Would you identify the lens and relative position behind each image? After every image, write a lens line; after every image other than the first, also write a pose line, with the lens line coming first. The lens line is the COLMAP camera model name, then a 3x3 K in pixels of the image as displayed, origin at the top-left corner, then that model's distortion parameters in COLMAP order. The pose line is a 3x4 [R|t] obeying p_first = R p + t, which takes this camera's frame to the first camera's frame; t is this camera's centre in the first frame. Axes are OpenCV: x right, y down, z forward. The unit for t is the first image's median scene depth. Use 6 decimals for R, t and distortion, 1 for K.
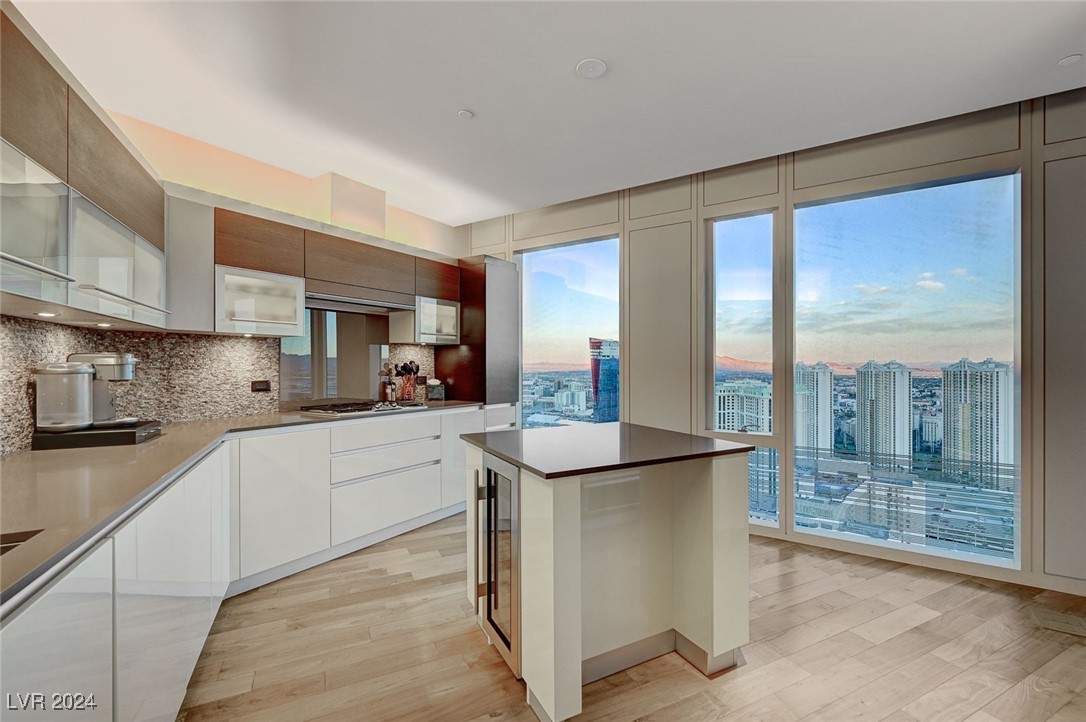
lens RADIAL K [[472.7, 0, 560.0], [0, 472.7, 365.5], [0, 0, 1]] dist [-0.001324, -0.000331]
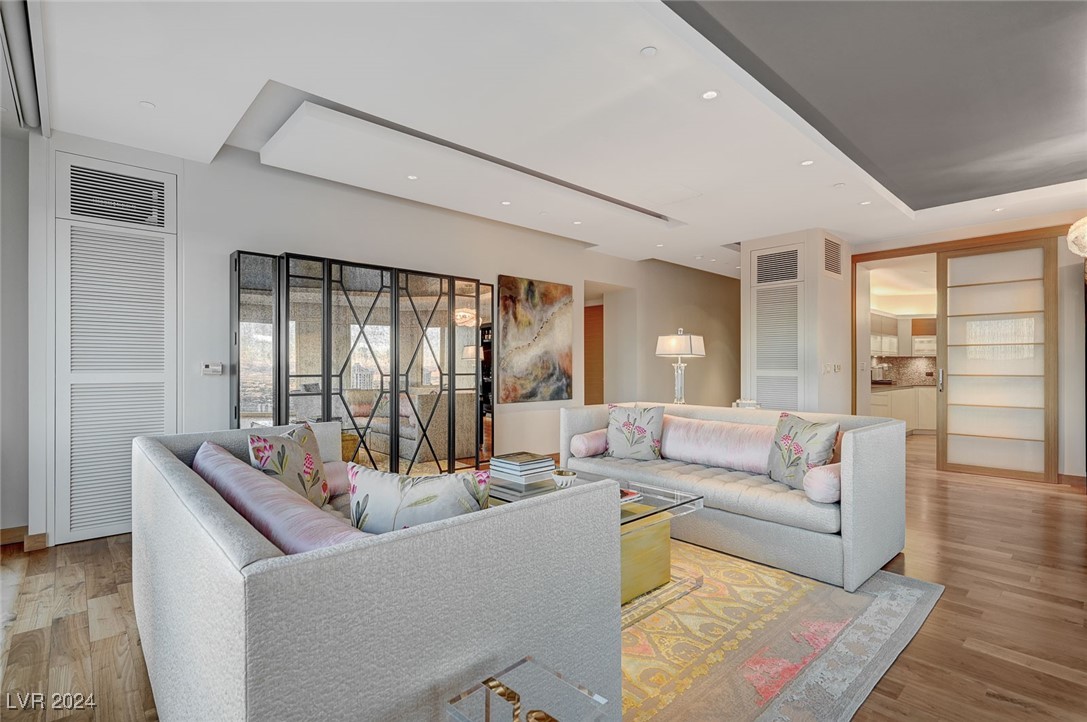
lens RADIAL K [[515.0, 0, 543.8], [0, 515.0, 362.7], [0, 0, 1]] dist [-0.004072, 0.000622]
pose [[0.267693, -0.010484, -0.963447, 1.962539], [-0.001438, 0.999935, -0.011280, 0.015361], [0.963503, 0.004405, 0.267661, -2.348115]]
